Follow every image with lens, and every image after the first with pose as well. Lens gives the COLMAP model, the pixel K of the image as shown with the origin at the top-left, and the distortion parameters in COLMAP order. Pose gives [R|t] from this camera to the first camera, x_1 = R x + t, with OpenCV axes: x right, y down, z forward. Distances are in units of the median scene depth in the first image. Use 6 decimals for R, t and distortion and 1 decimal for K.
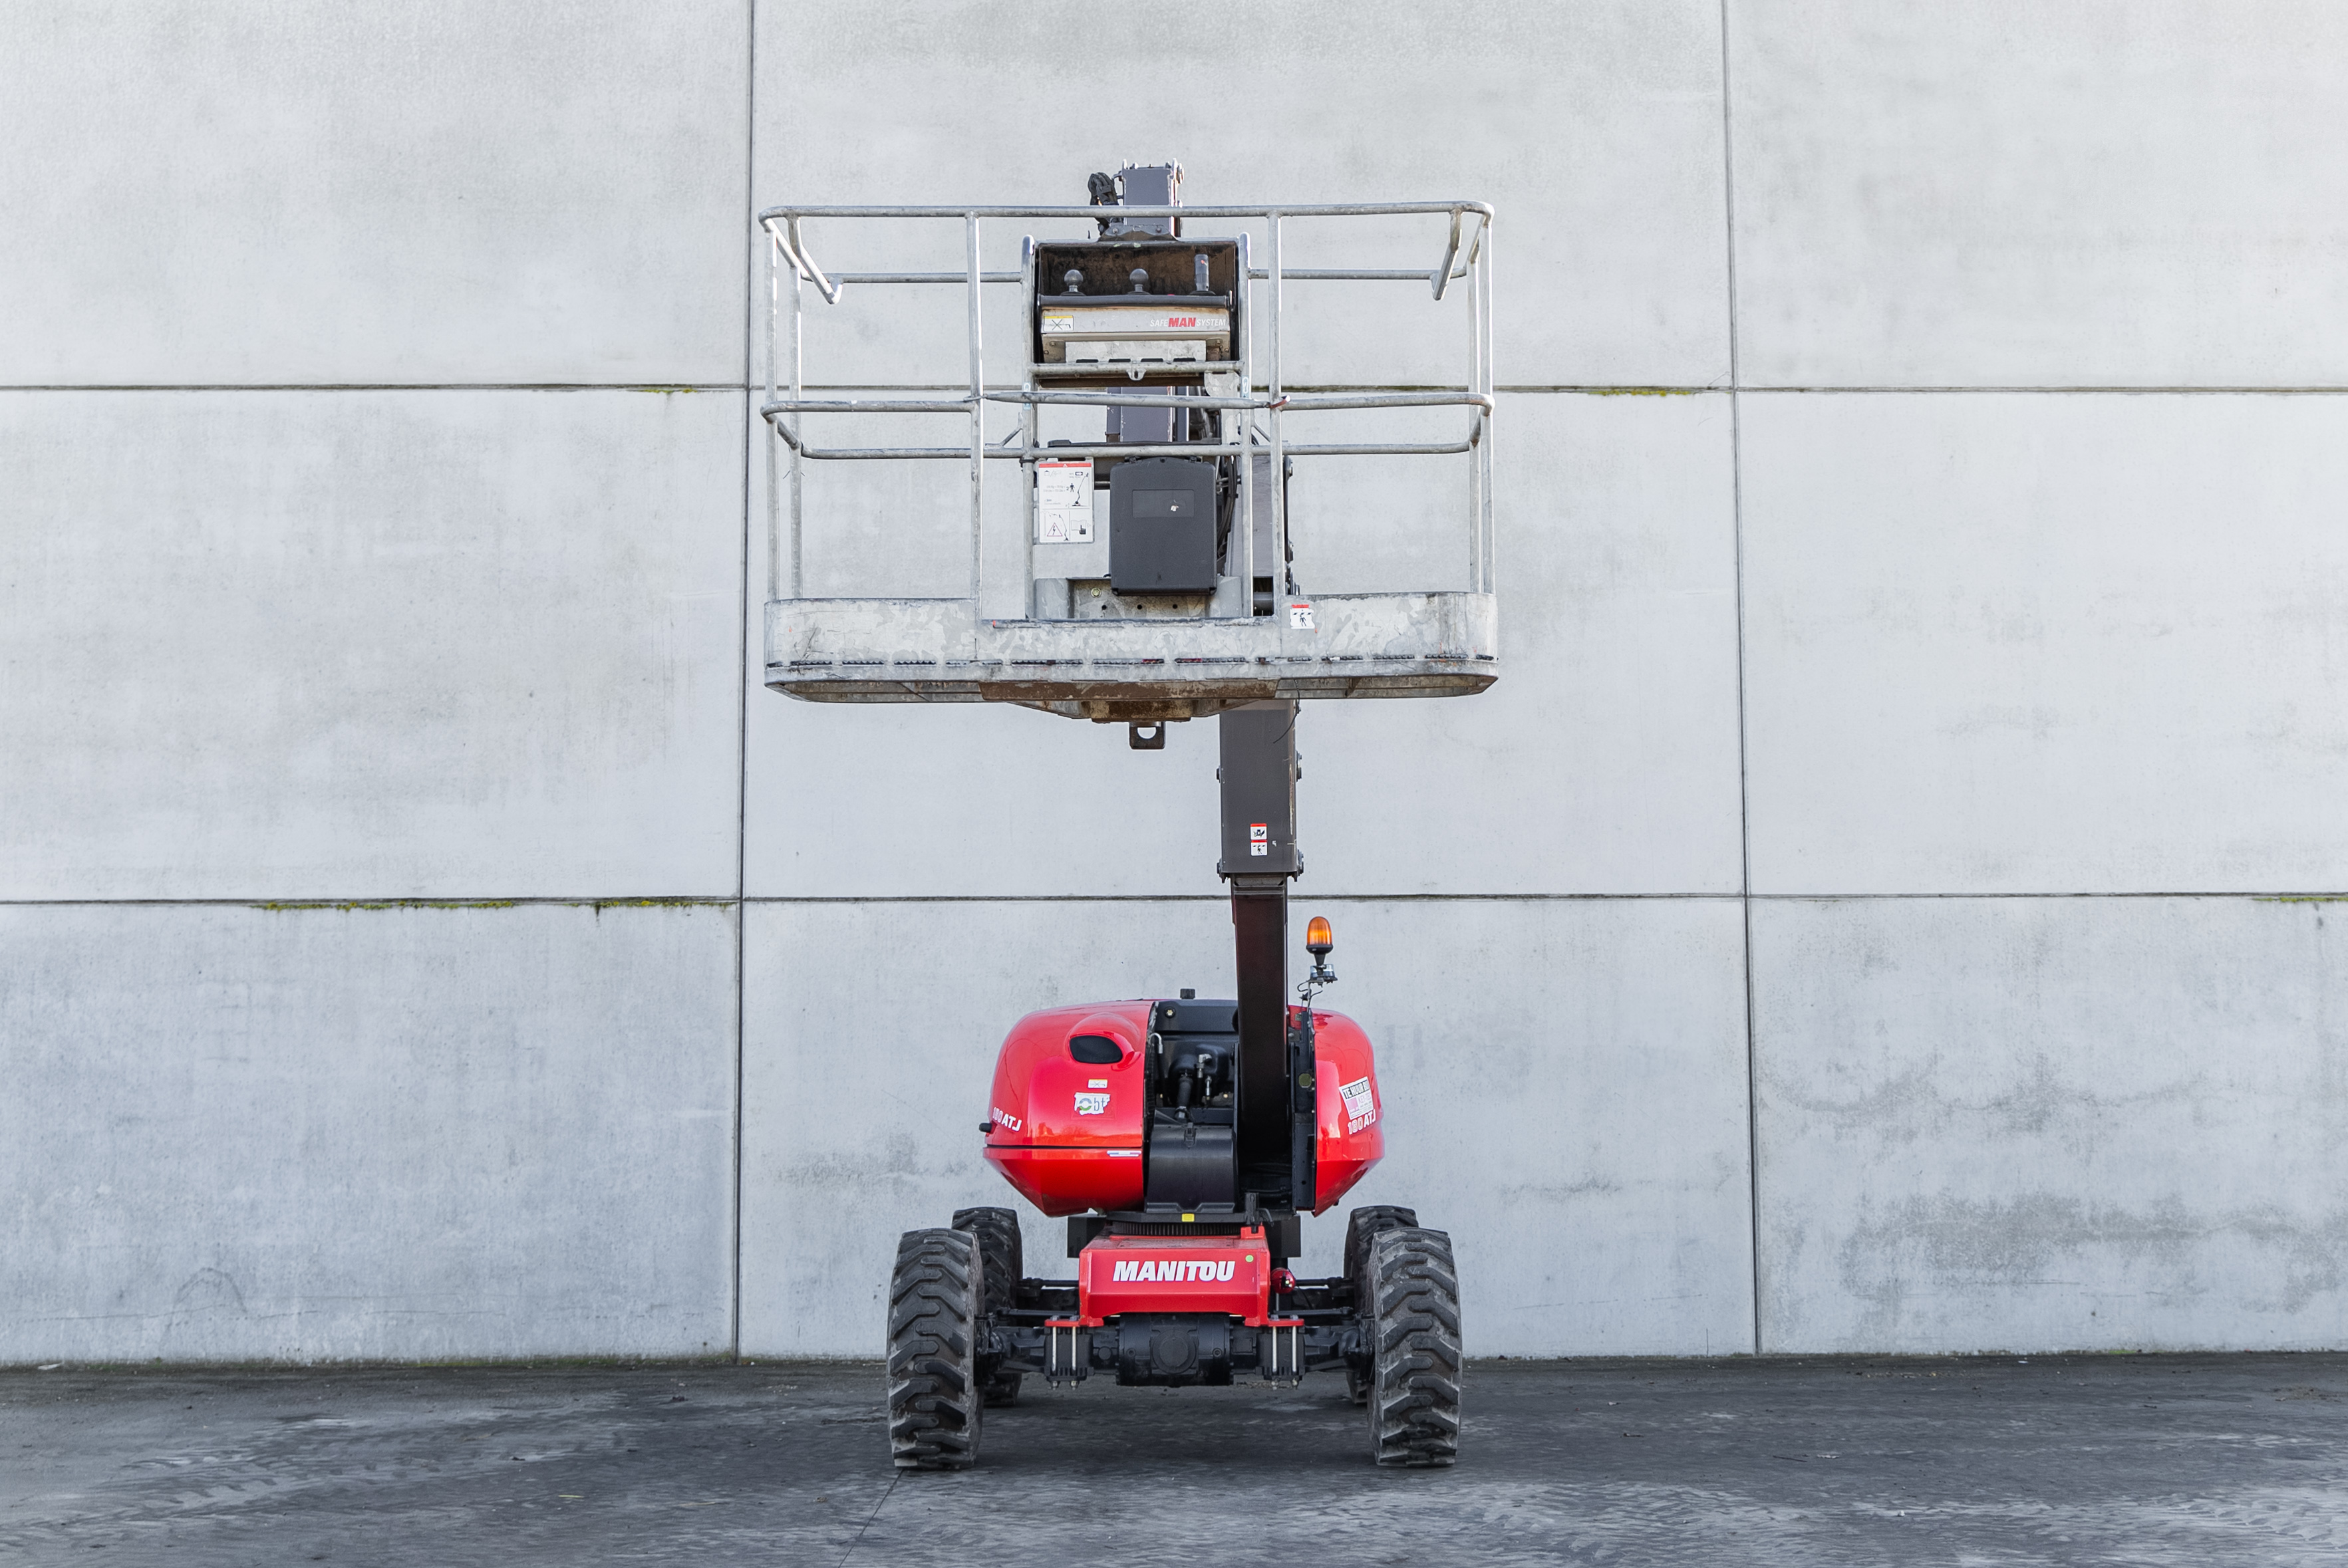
lens RADIAL K [[2833.2, 0, 1238.9], [0, 2833.2, 833.6], [0, 0, 1]] dist [-0.015213, 0.000000]
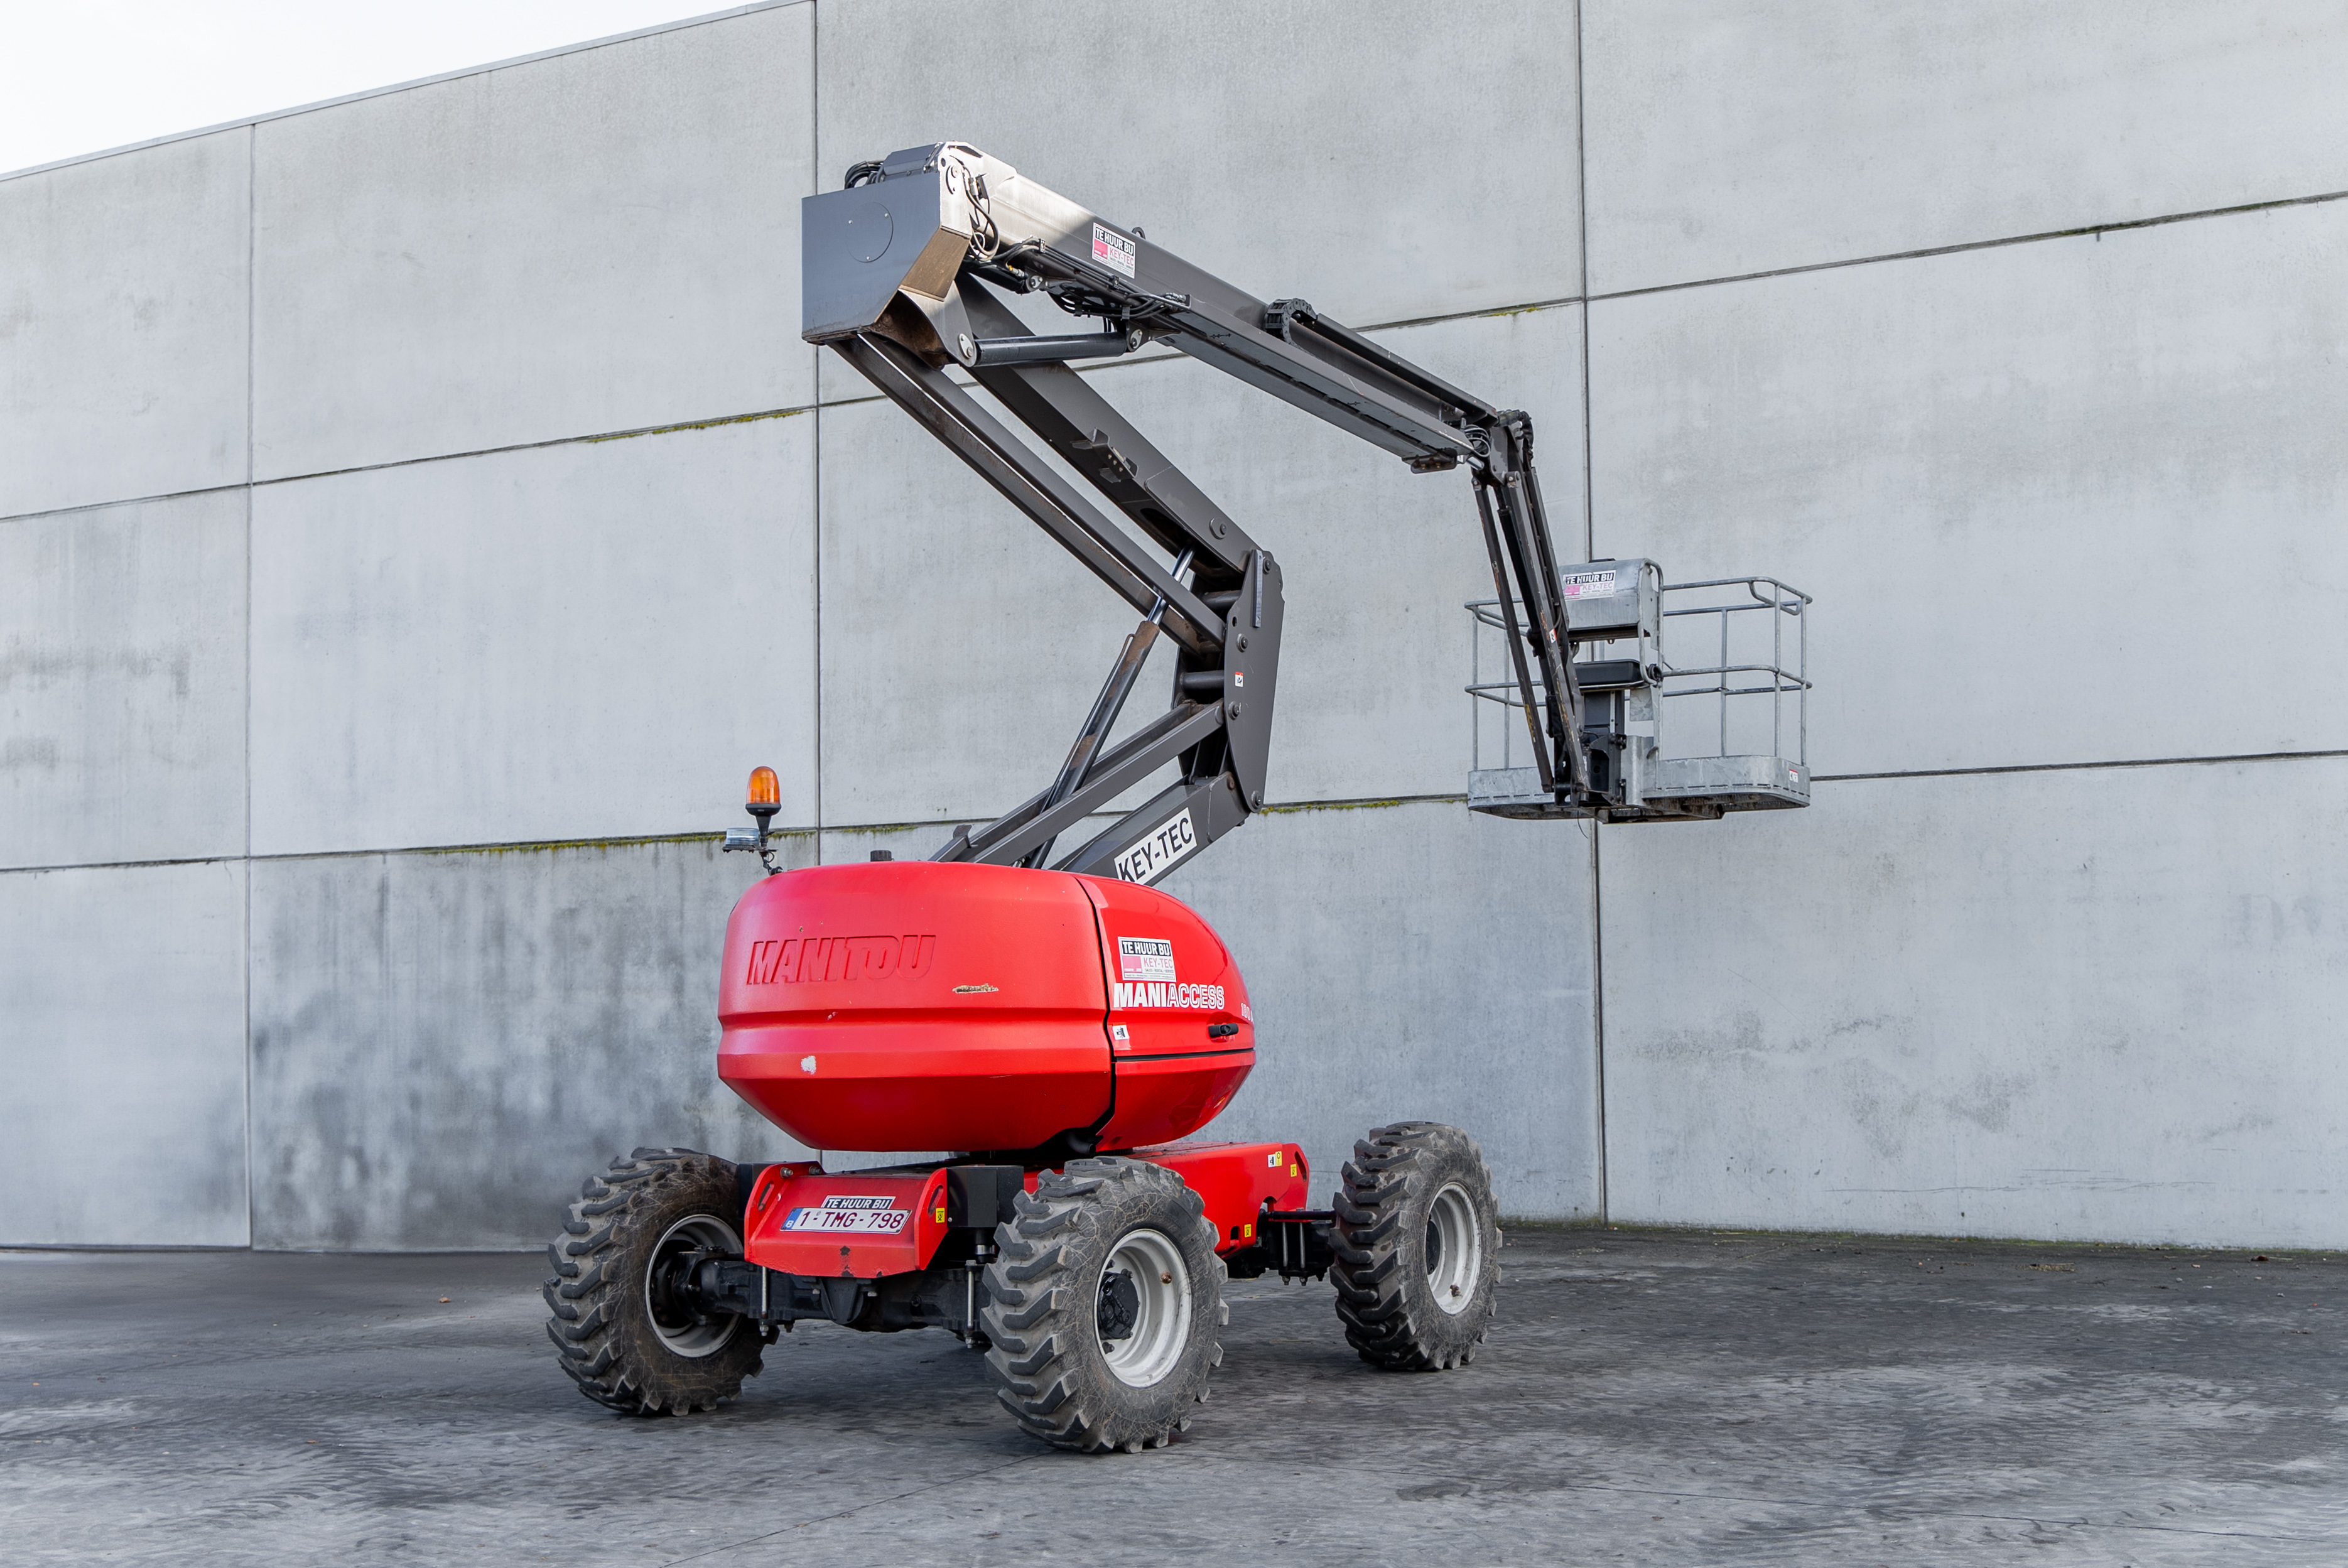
lens RADIAL K [[2940.0, 0, 1165.1], [0, 2940.0, 807.2], [0, 0, 1]] dist [0.003228, 0.000000]
pose [[0.852084, -0.038983, -0.521951, 0.259188], [0.060282, 0.997896, 0.023881, -0.006012], [0.519922, -0.051813, 0.852641, -0.015192]]
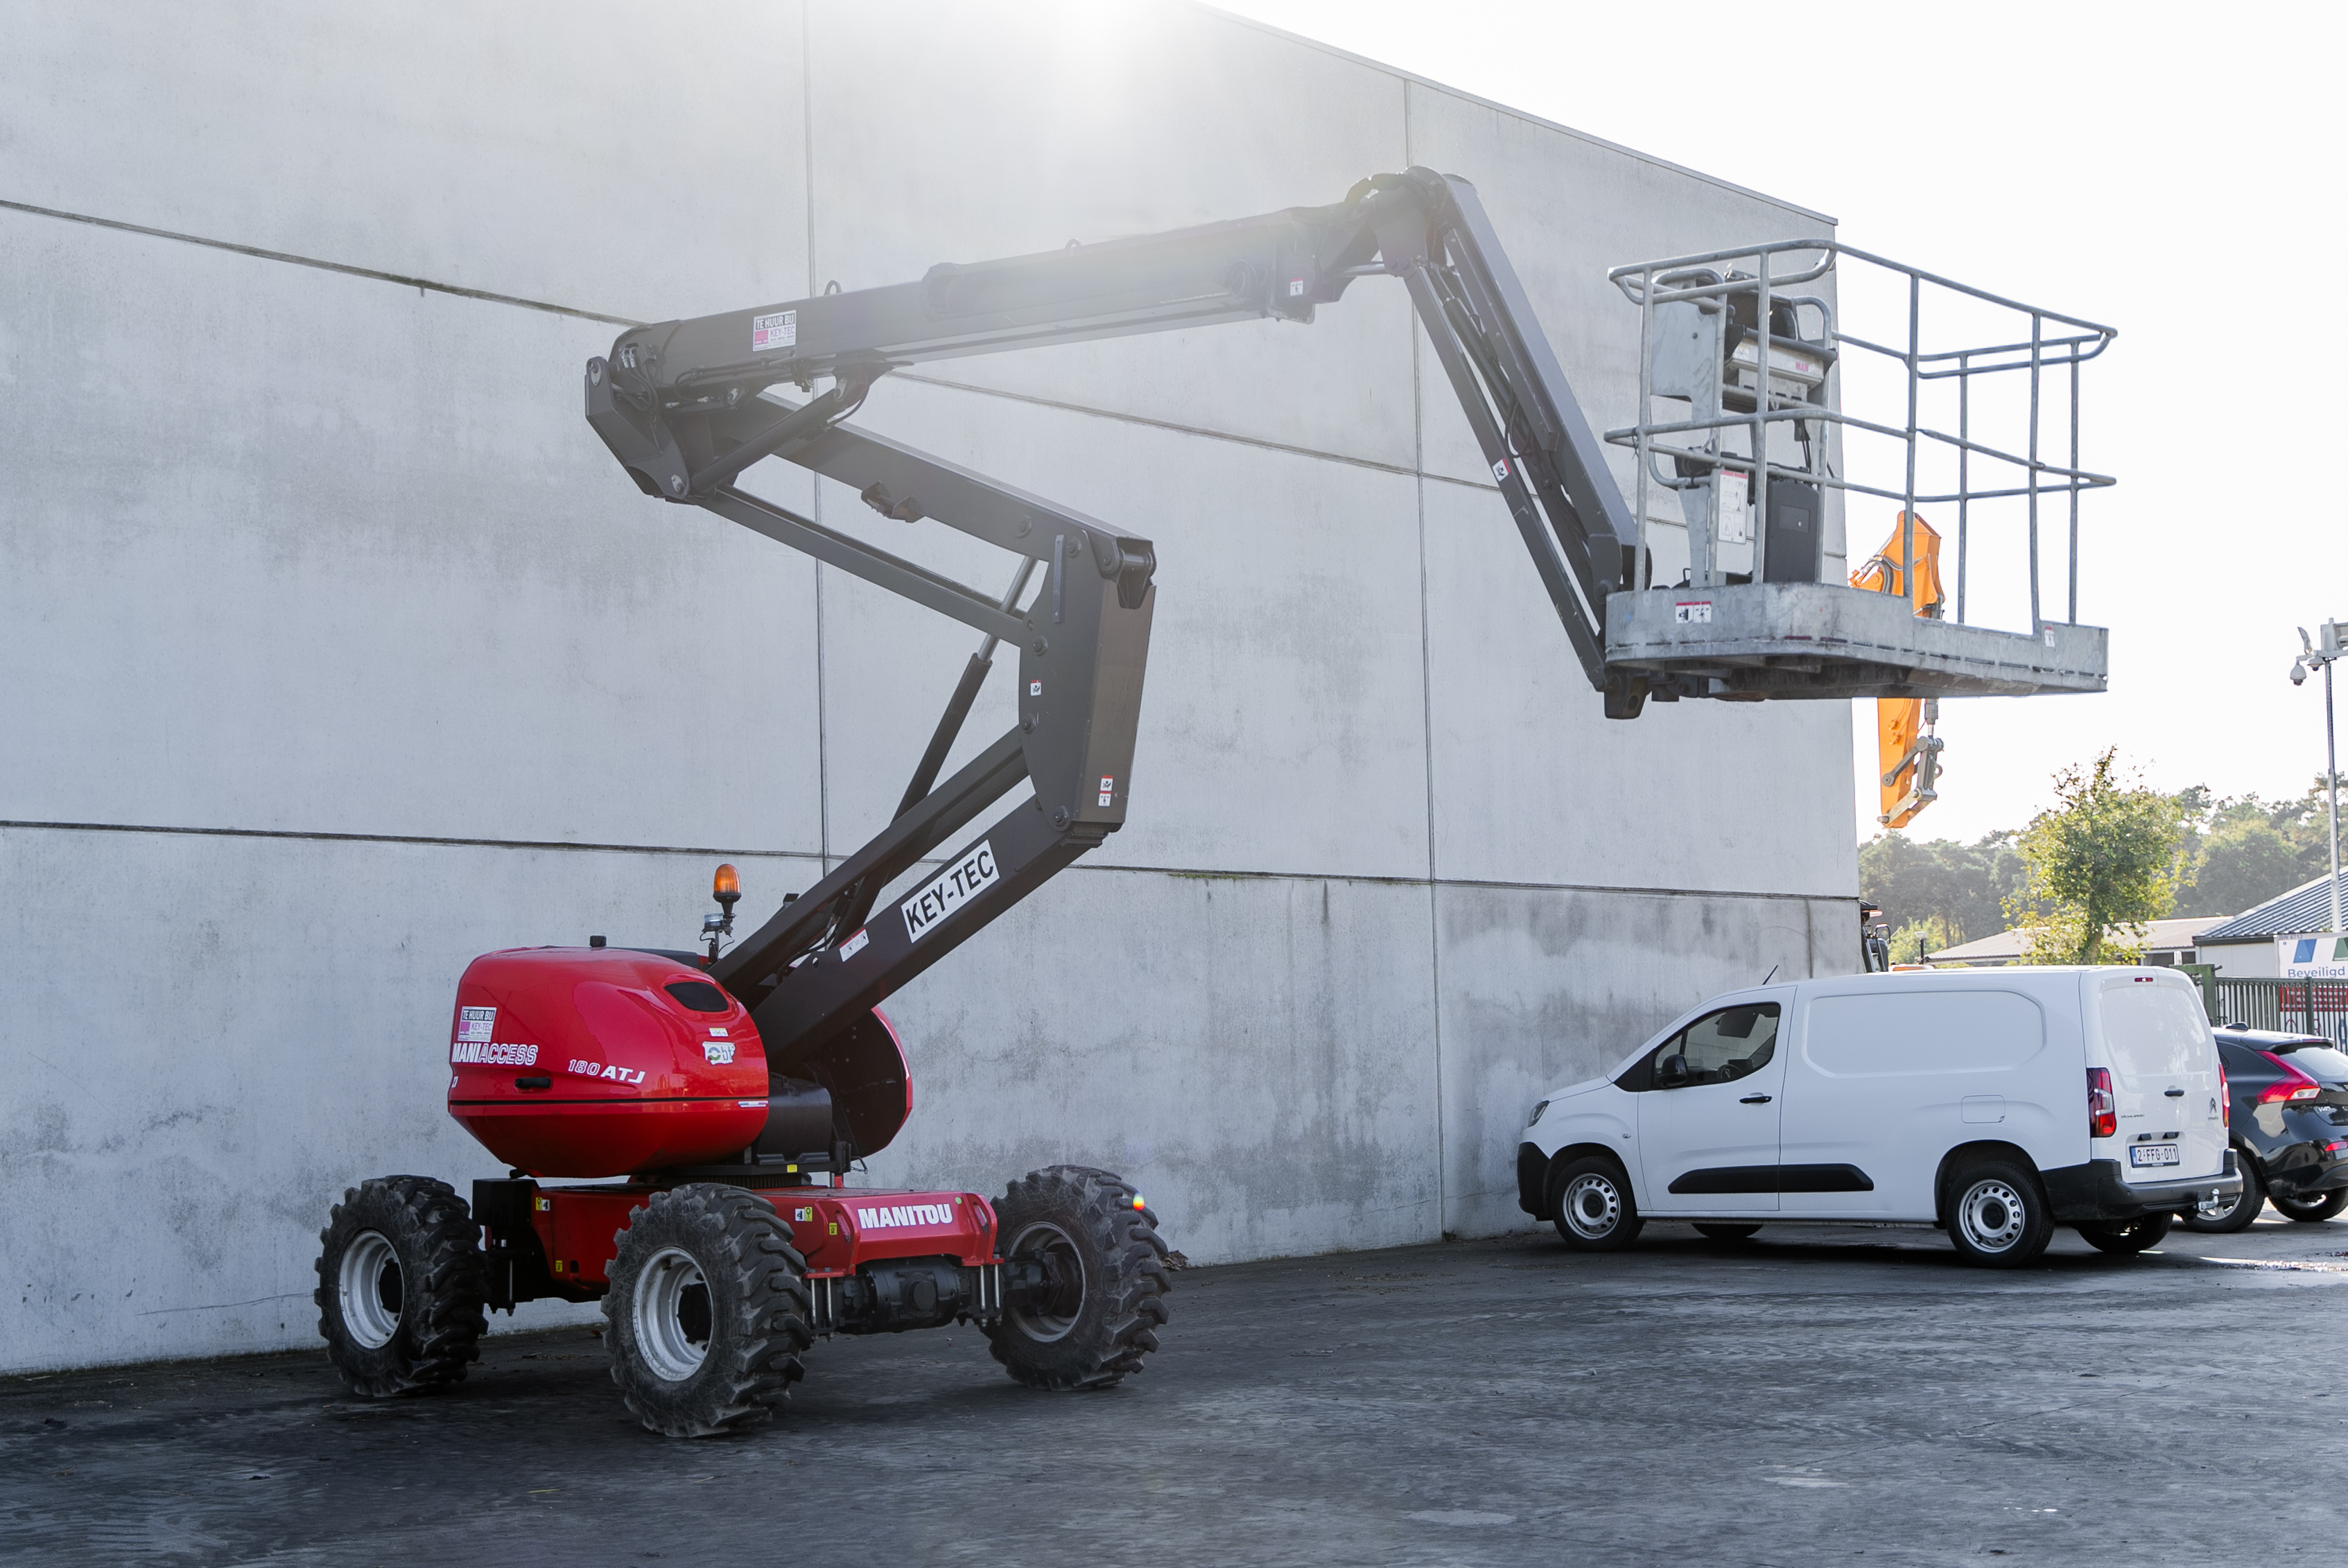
lens RADIAL K [[3068.9, 0, 1154.0], [0, 3068.9, 890.5], [0, 0, 1]] dist [-0.019275, 0.000000]
pose [[0.710435, 0.026806, 0.703252, -0.524716], [-0.046989, 0.998851, 0.009395, 0.018598], [-0.702193, -0.039720, 0.710878, 0.126872]]
